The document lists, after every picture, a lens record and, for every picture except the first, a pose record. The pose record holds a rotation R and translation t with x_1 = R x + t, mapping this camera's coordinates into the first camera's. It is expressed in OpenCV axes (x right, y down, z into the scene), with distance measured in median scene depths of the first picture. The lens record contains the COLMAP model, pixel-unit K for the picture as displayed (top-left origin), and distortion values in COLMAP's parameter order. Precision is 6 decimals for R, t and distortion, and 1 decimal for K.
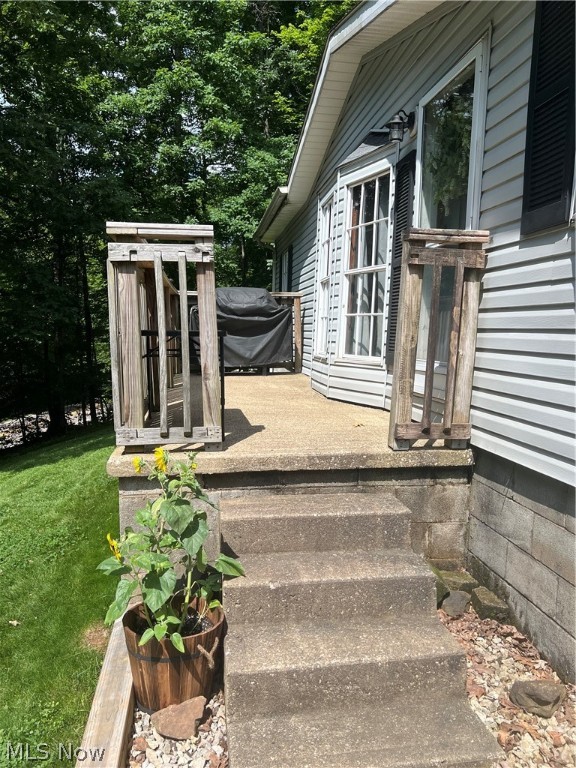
lens RADIAL K [[573.2, 0, 283.0], [0, 573.2, 382.5], [0, 0, 1]] dist [0.047715, -0.061871]
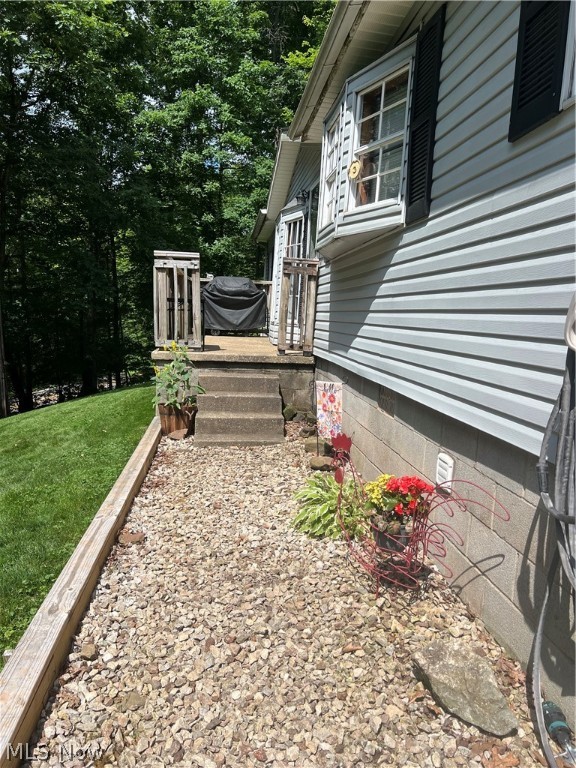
lens RADIAL K [[573.2, 0, 293.3], [0, 573.2, 382.6], [0, 0, 1]] dist [0.047715, -0.061871]
pose [[0.999323, 0.034452, -0.012879, 0.115967], [-0.034138, 0.999133, 0.023808, 0.069058], [0.013688, -0.023353, 0.999634, -0.504741]]
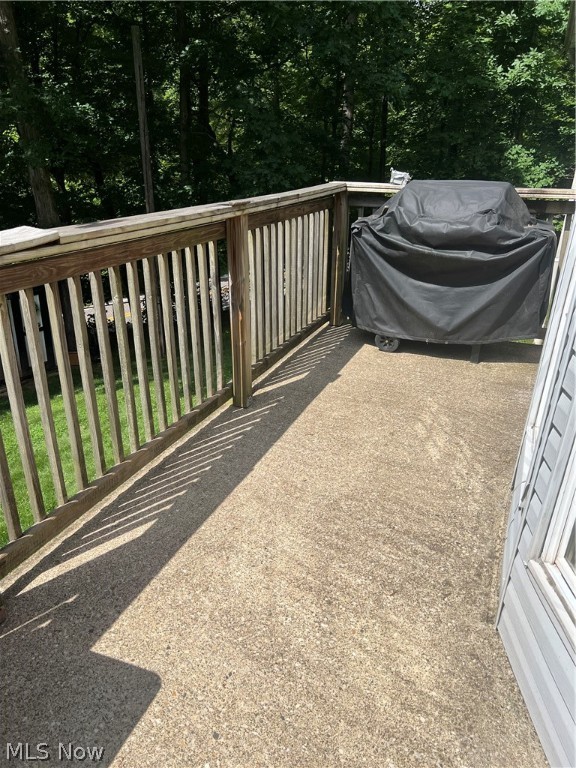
lens RADIAL K [[573.2, 0, 285.6], [0, 573.2, 380.0], [0, 0, 1]] dist [0.047715, -0.061871]
pose [[0.858889, 0.200236, -0.471397, 0.073354], [-0.057875, 0.952456, 0.299128, -0.148054], [0.508881, -0.229636, 0.829643, 0.482396]]
